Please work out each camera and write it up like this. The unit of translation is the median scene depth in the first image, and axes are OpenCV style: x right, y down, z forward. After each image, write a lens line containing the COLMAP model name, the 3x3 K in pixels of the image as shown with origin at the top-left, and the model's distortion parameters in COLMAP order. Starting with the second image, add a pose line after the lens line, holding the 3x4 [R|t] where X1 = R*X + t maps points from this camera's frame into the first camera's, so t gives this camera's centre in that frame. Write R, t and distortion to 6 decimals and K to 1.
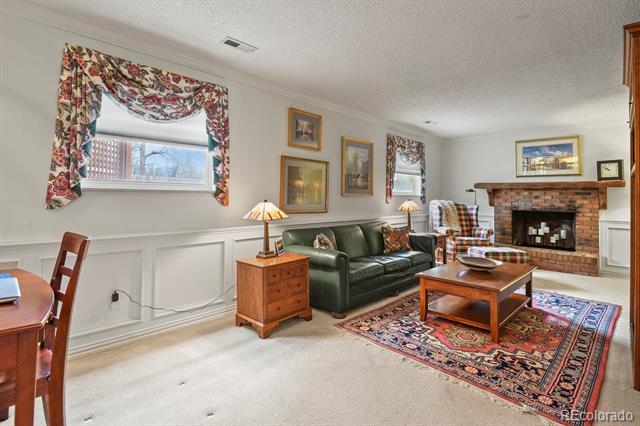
lens RADIAL K [[325.3, 0, 317.7], [0, 325.3, 191.9], [0, 0, 1]] dist [-0.000399, -0.000517]
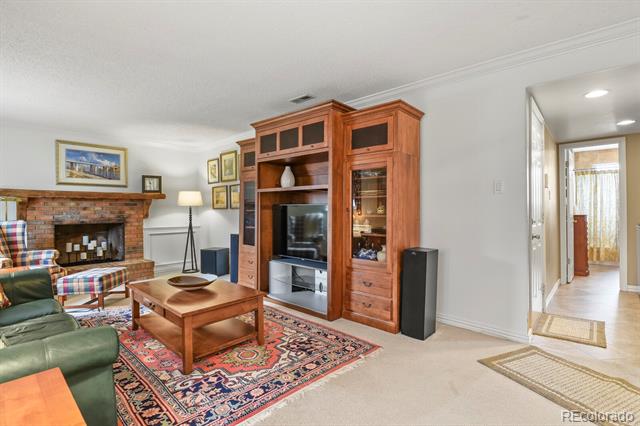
lens RADIAL K [[316.3, 0, 320.0], [0, 316.3, 213.0], [0, 0, 1]] dist [-0.003911, -0.001411]
pose [[-0.046266, -0.022930, 0.998666, -0.255269], [-0.007228, 0.999718, 0.022619, 0.005627], [-0.998903, -0.006172, -0.046419, 0.458236]]
